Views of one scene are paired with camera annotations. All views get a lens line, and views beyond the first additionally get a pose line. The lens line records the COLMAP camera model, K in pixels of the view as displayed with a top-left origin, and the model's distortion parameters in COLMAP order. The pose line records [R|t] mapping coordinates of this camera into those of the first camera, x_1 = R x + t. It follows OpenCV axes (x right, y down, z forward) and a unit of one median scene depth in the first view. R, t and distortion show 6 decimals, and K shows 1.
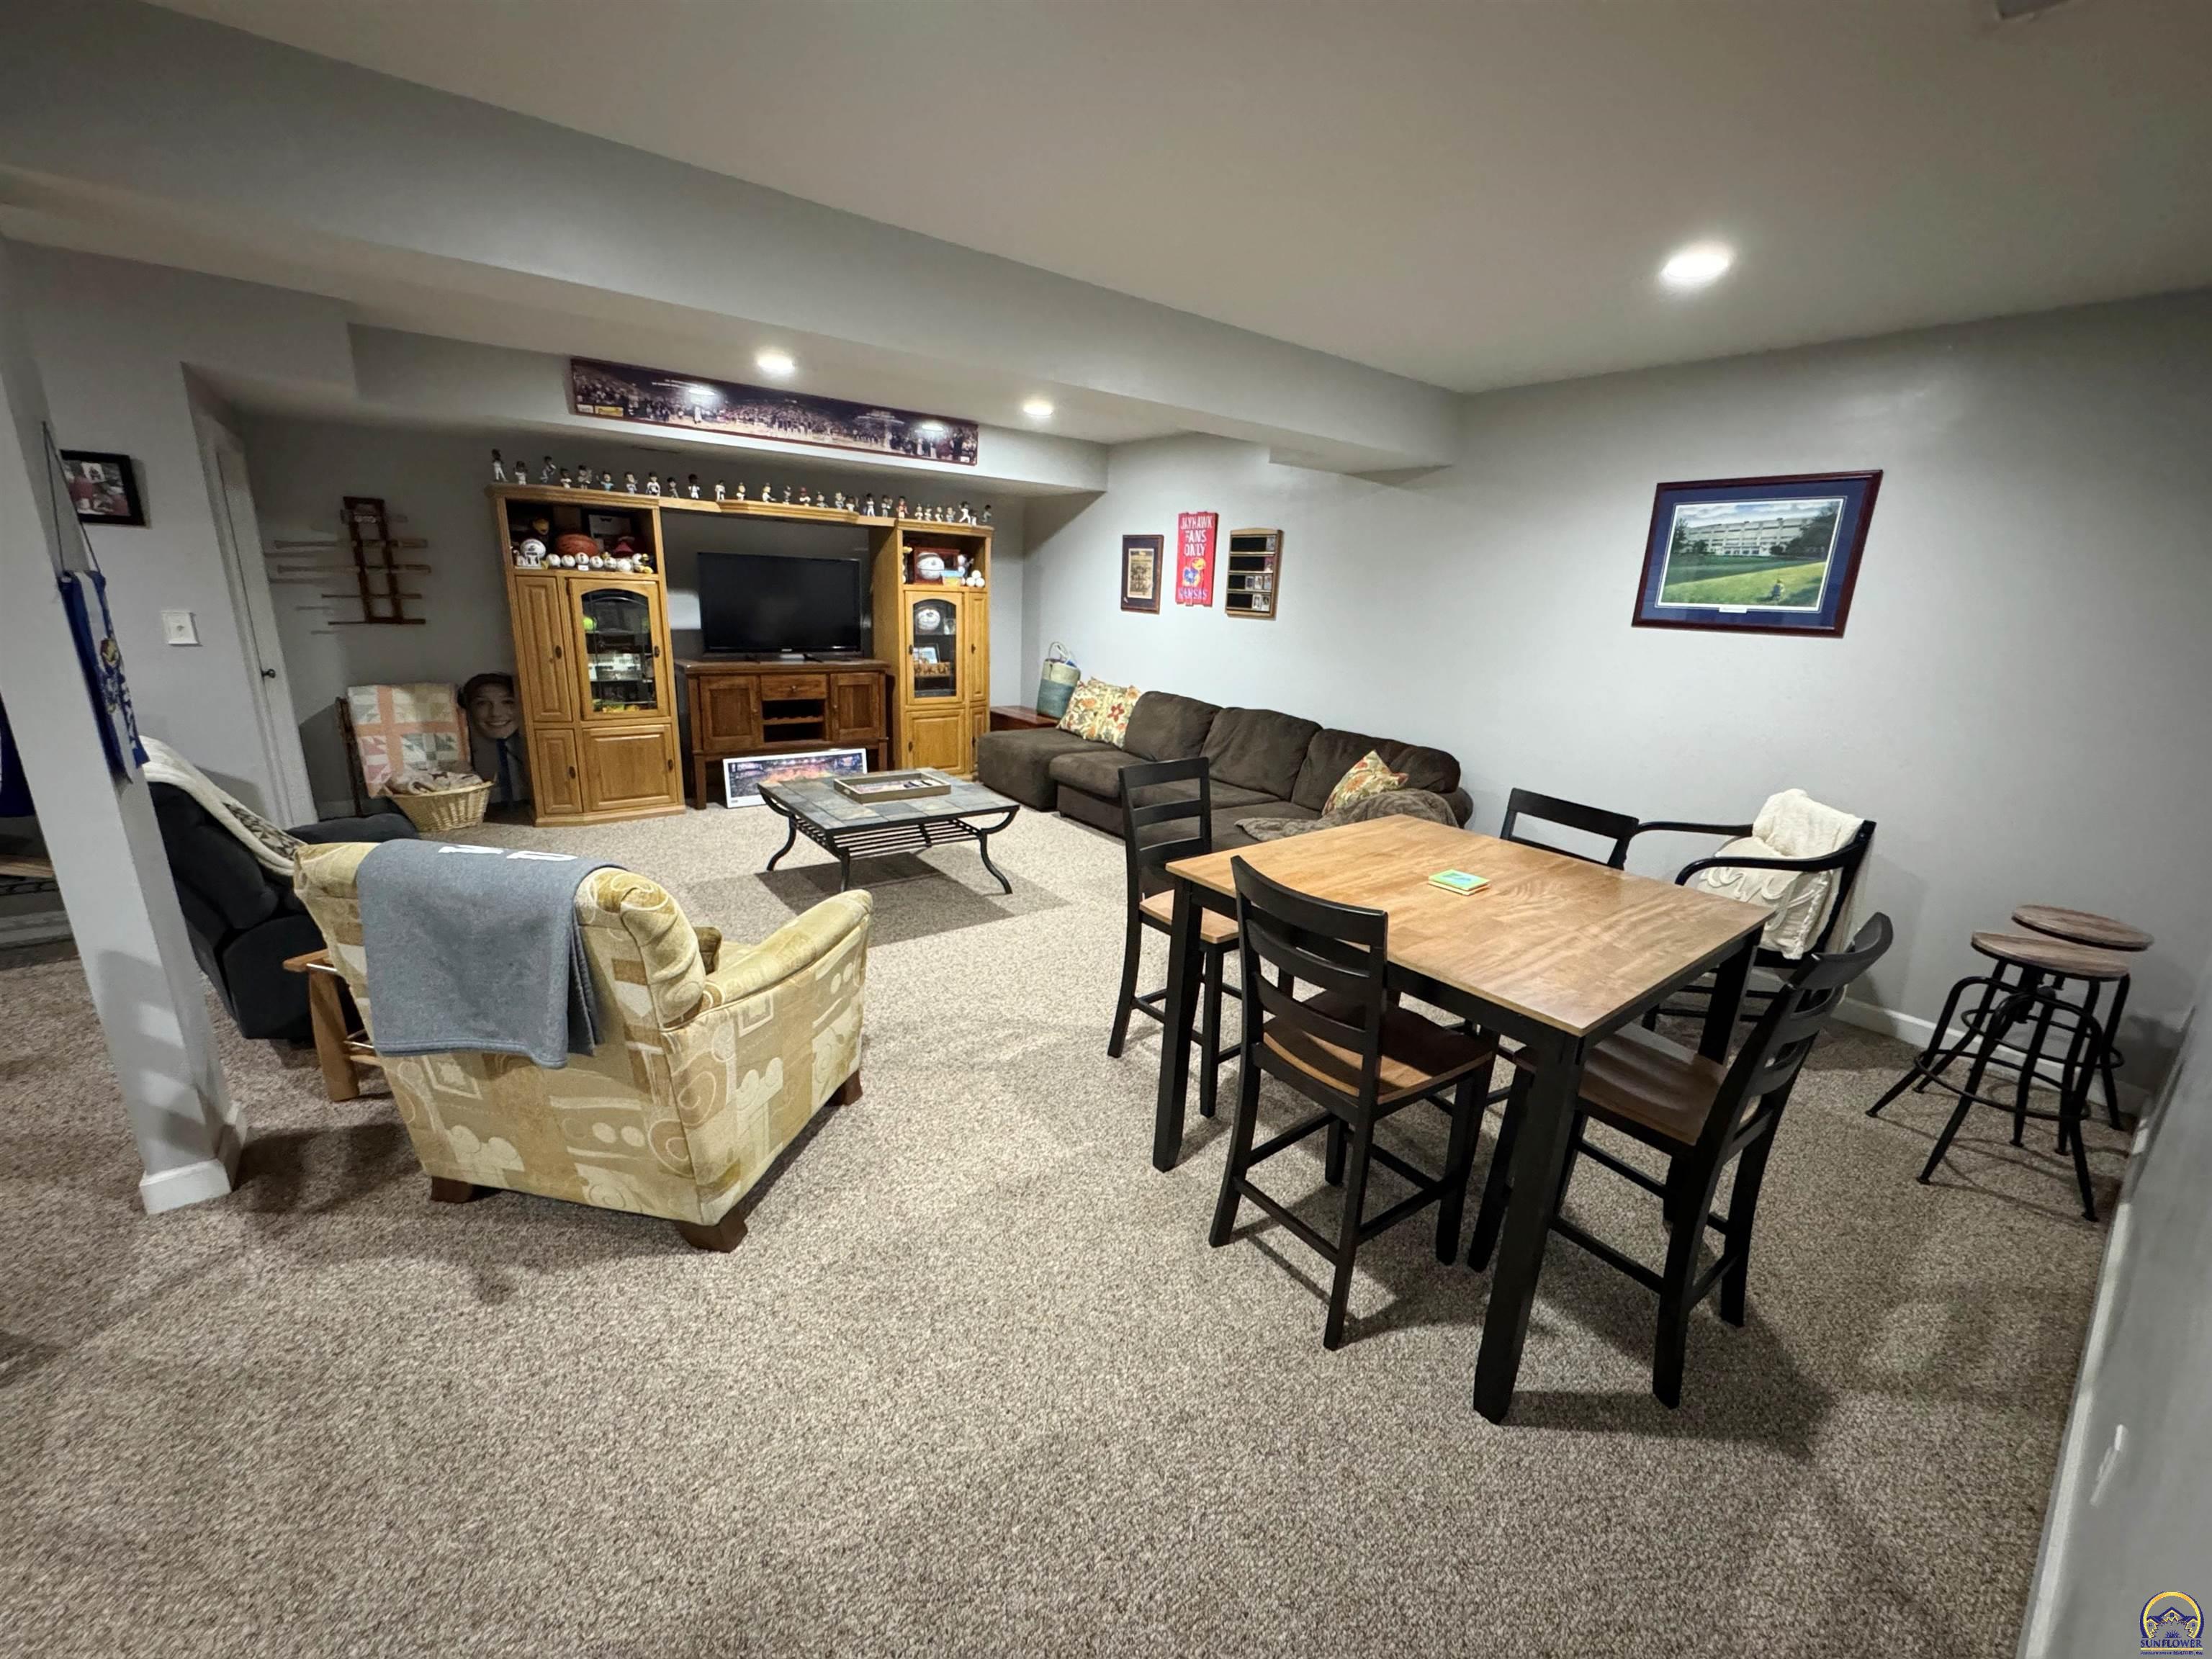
lens RADIAL K [[884.9, 0, 1106.8], [0, 884.9, 831.3], [0, 0, 1]] dist [-0.001349, 0.000458]
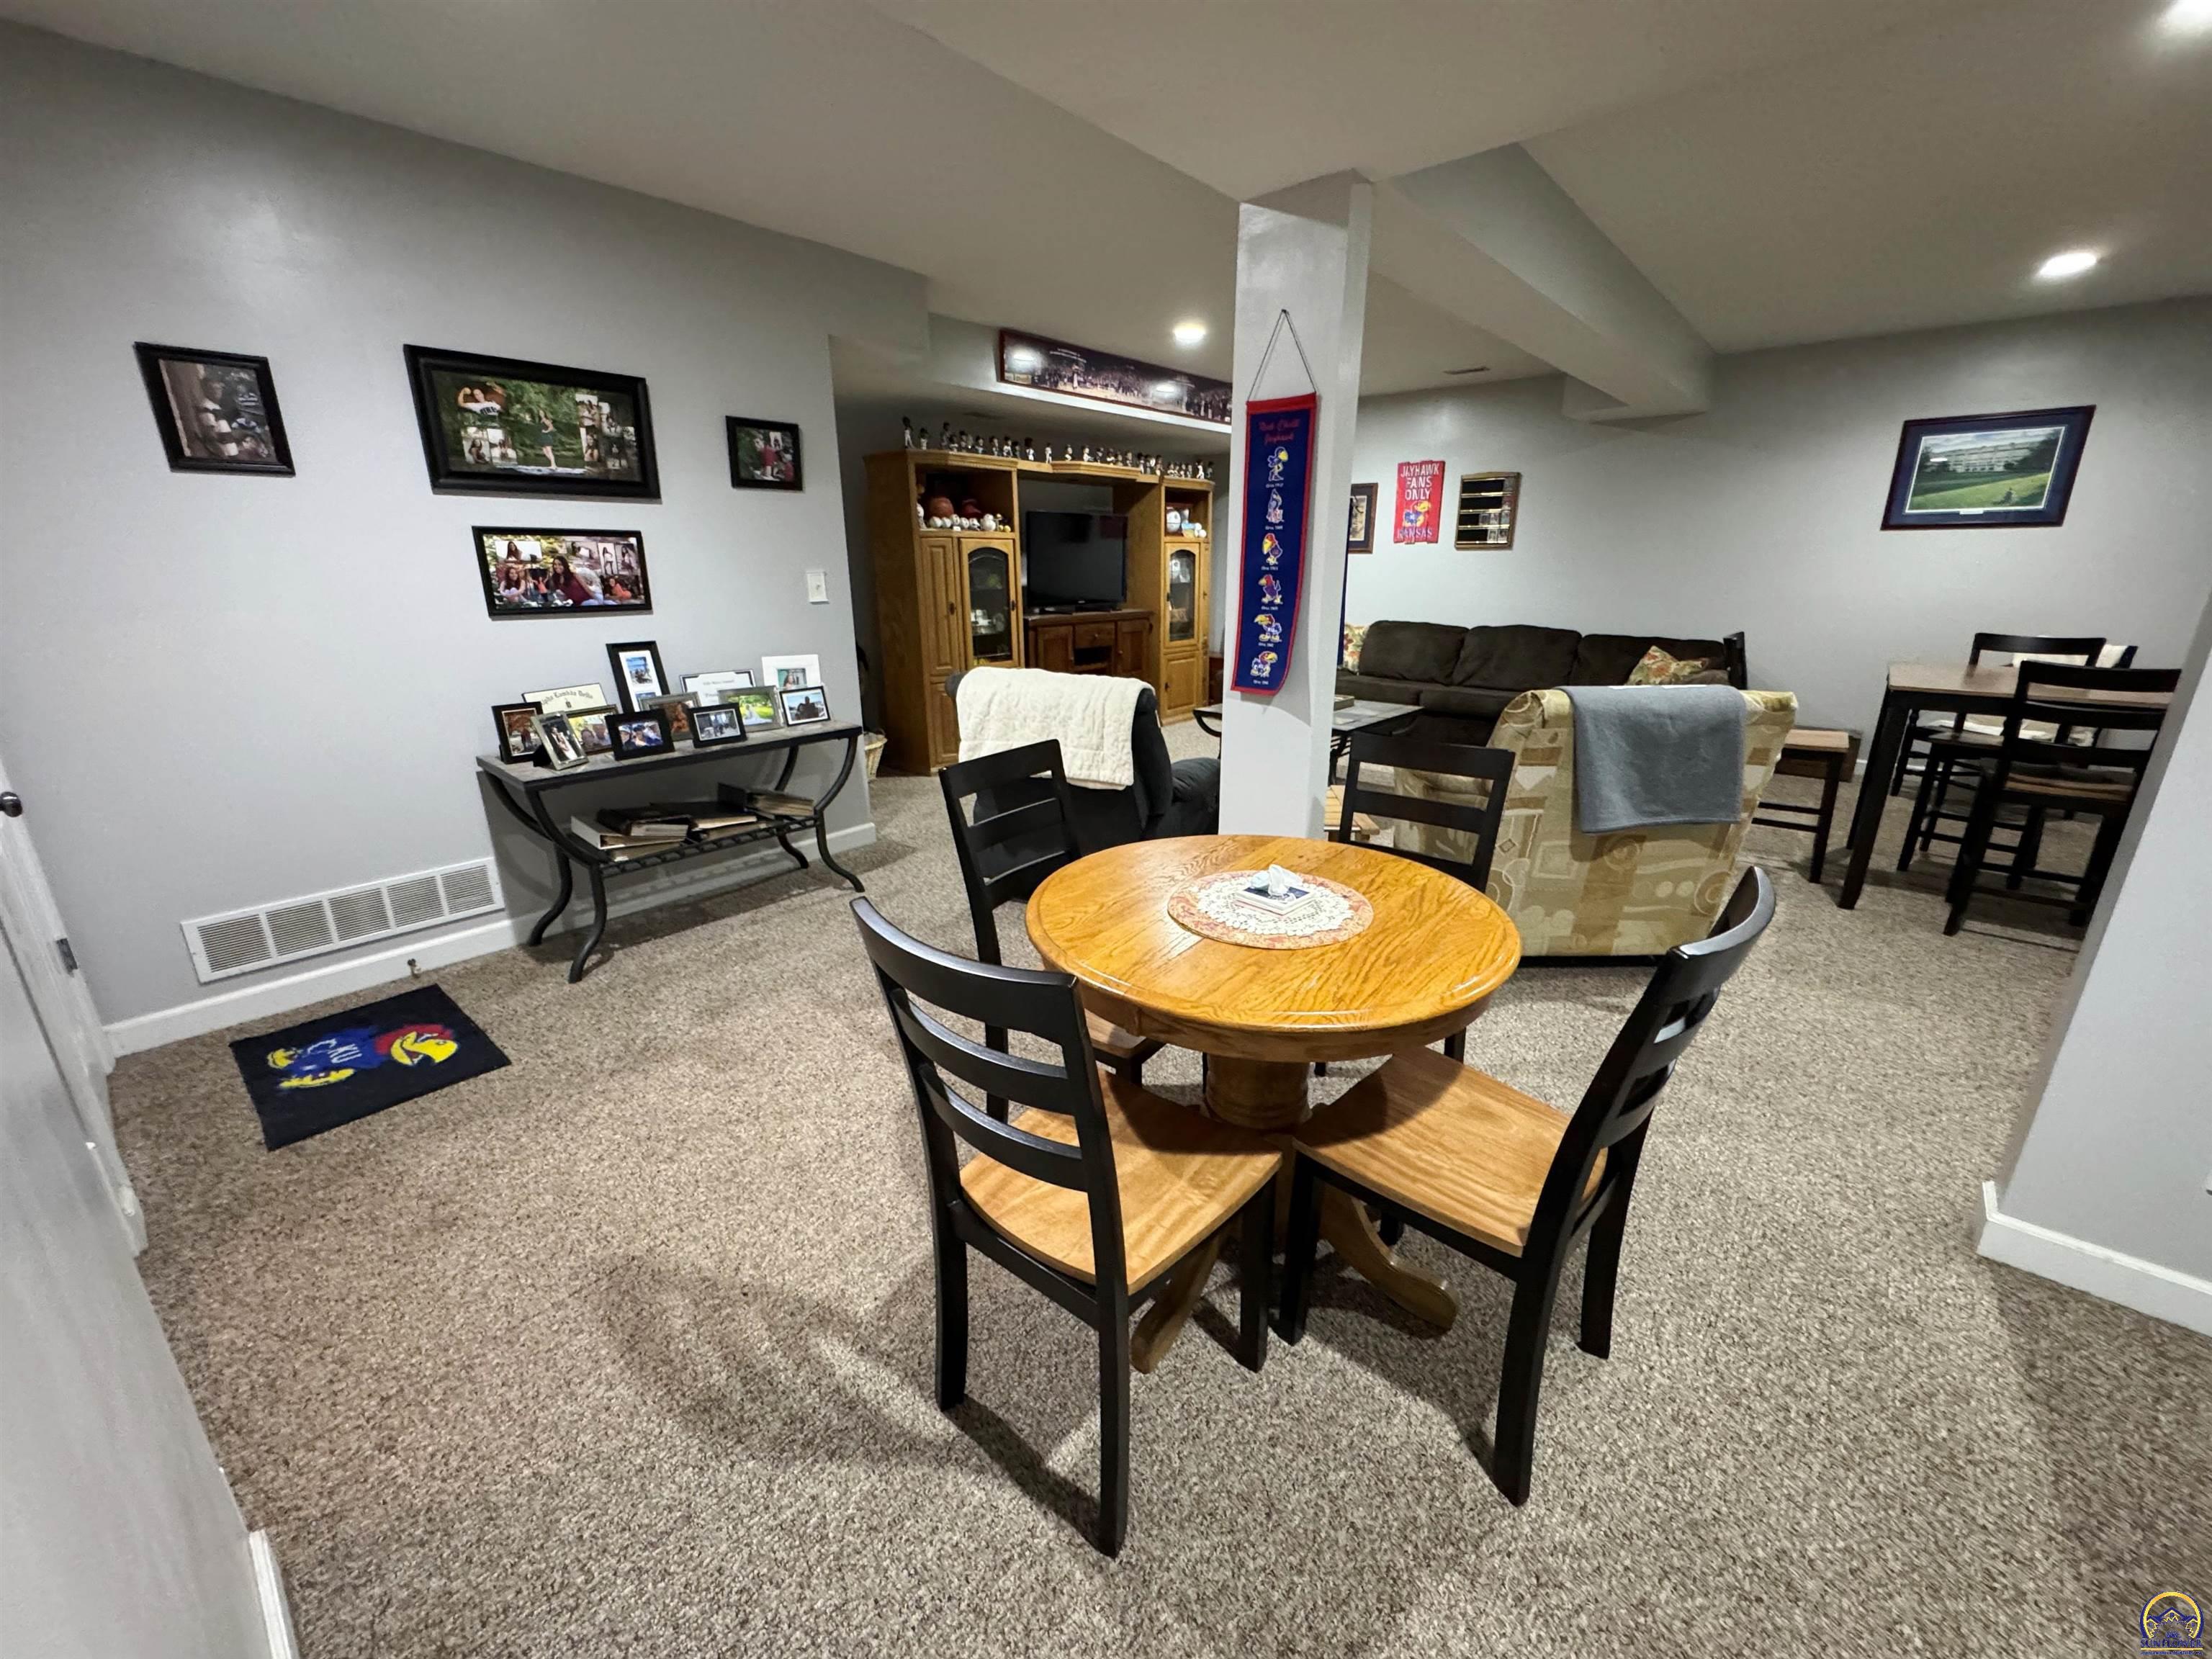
lens RADIAL K [[884.9, 0, 1113.7], [0, 884.9, 828.6], [0, 0, 1]] dist [-0.001349, 0.000458]
pose [[0.979056, -0.103683, 0.175210, -0.606830], [0.098567, 0.994417, 0.037679, 0.037878], [-0.178138, -0.019620, 0.983810, -0.084367]]
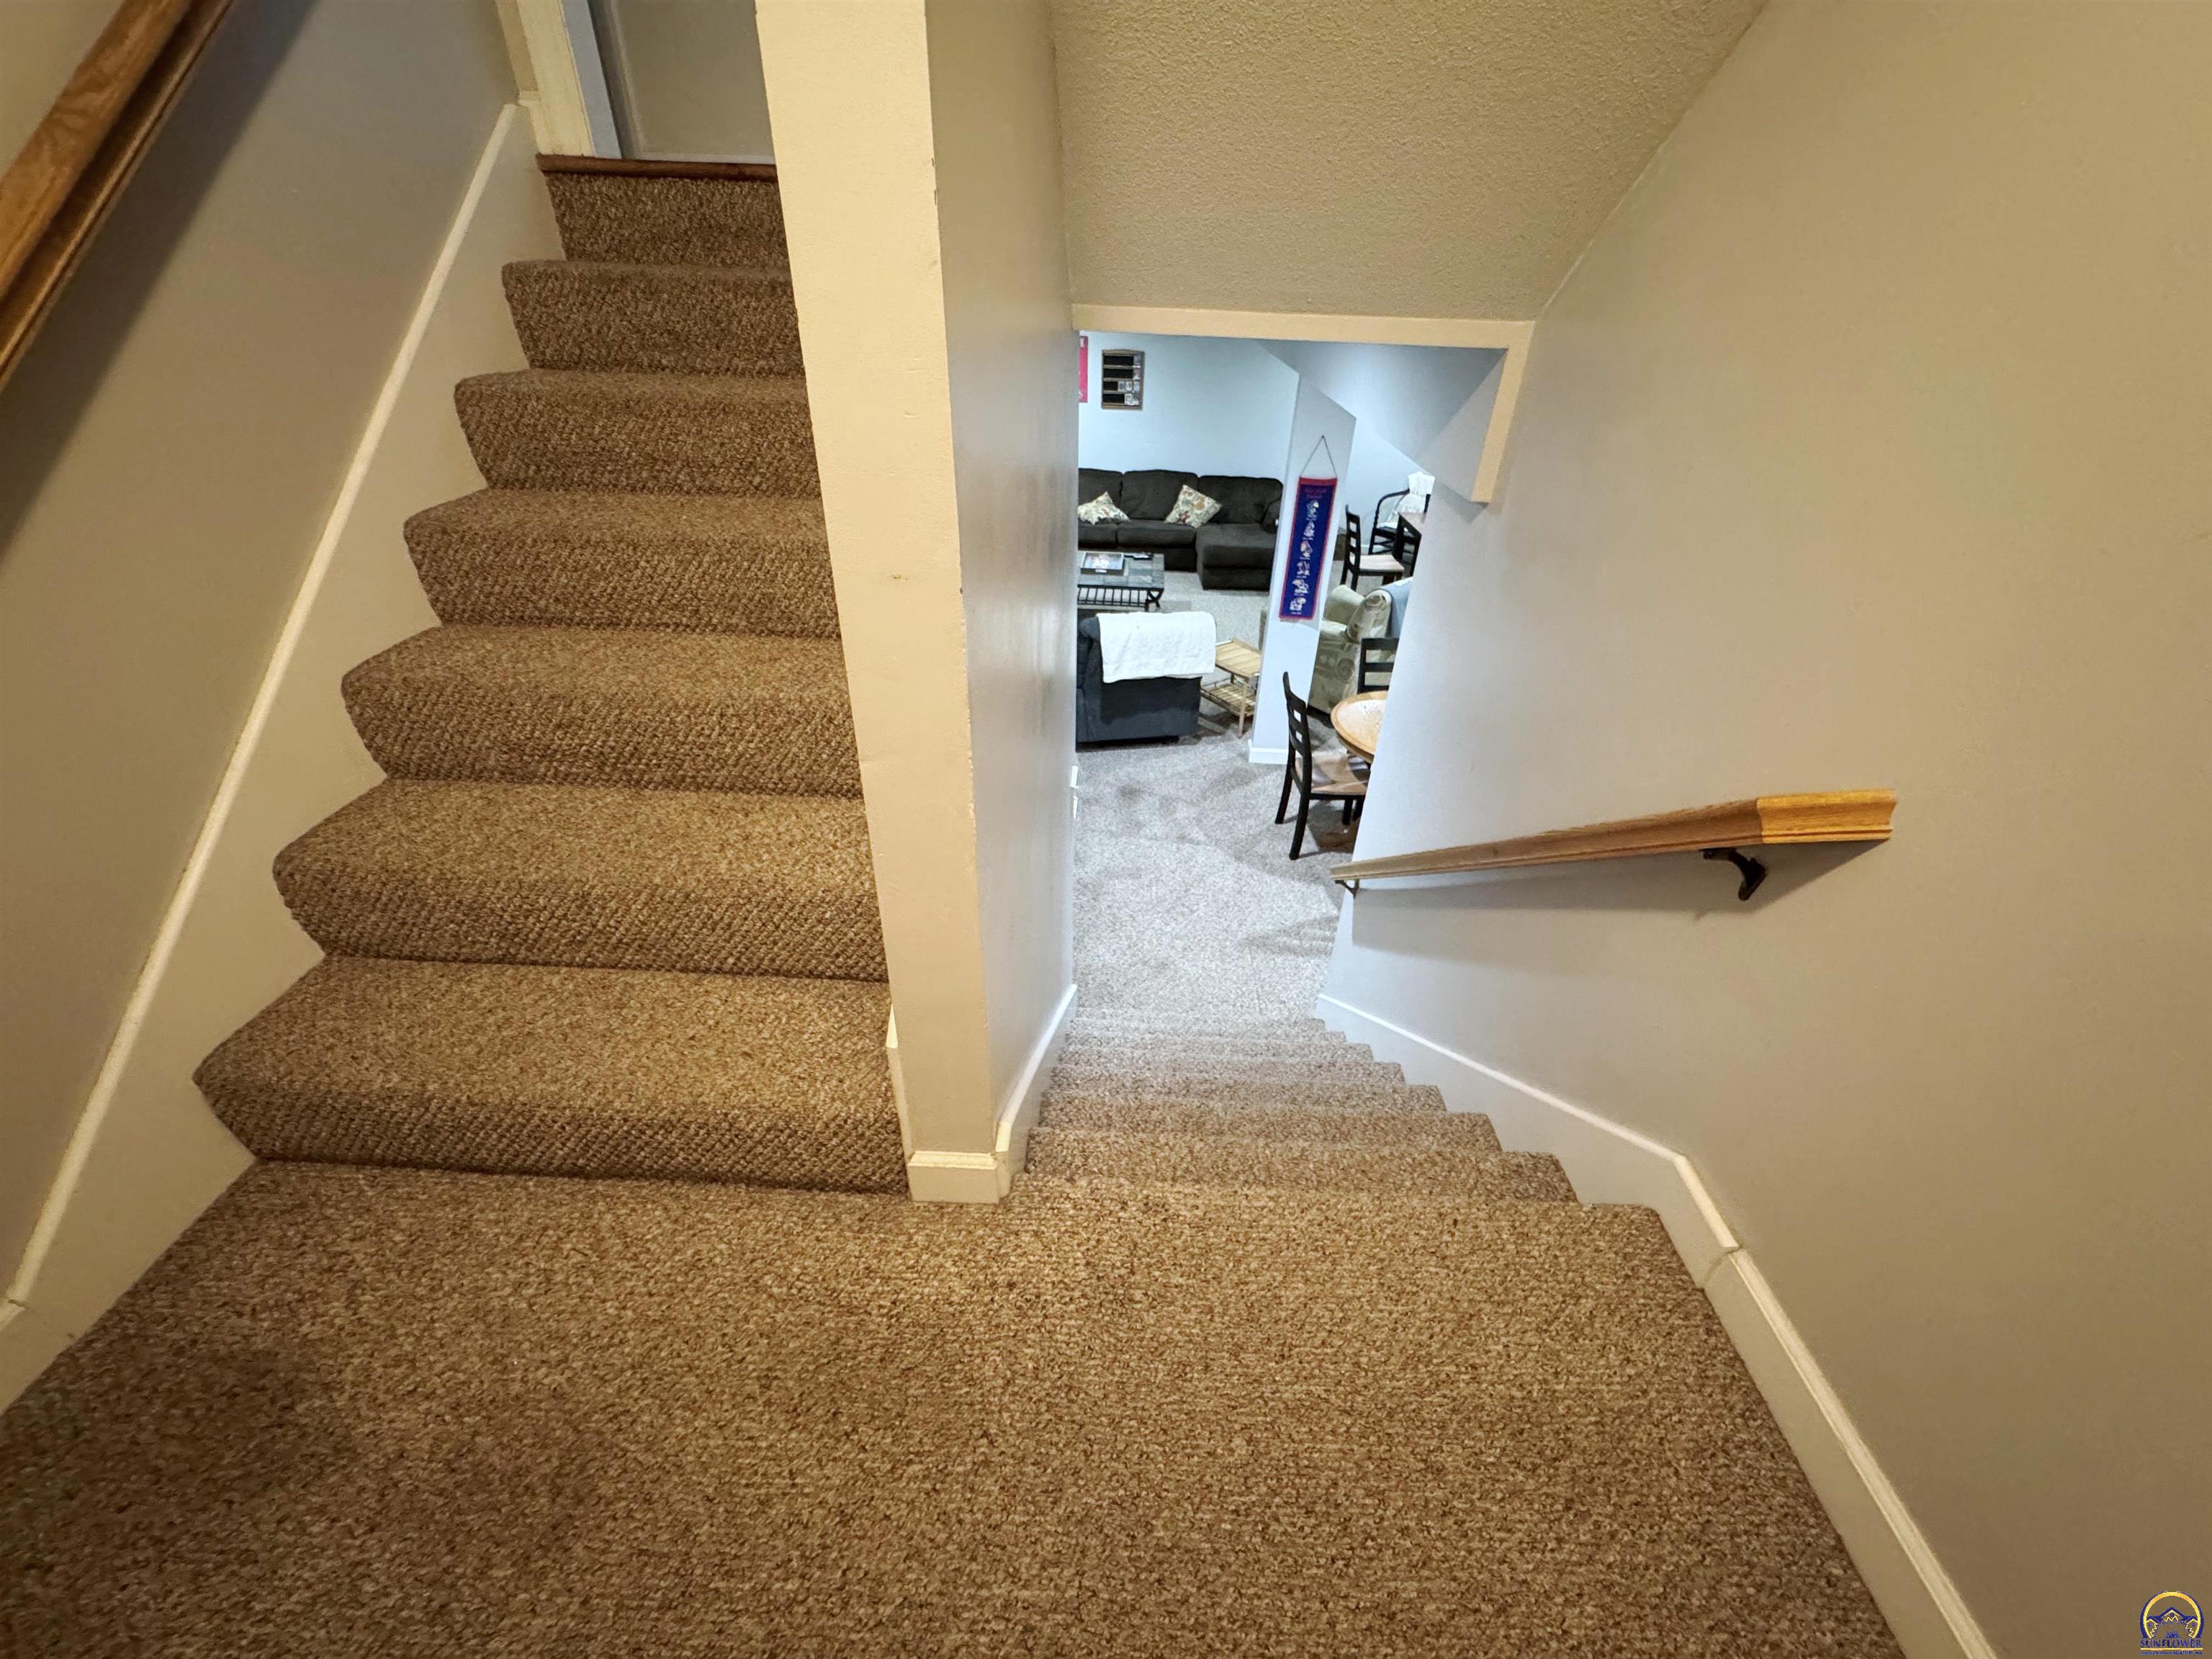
lens RADIAL K [[884.9, 0, 1105.6], [0, 884.9, 825.6], [0, 0, 1]] dist [-0.001349, 0.000458]
pose [[0.646792, -0.432908, 0.627894, -1.269662], [0.207060, 0.892040, 0.401734, -0.235209], [-0.734021, -0.129827, 0.666602, -0.147759]]
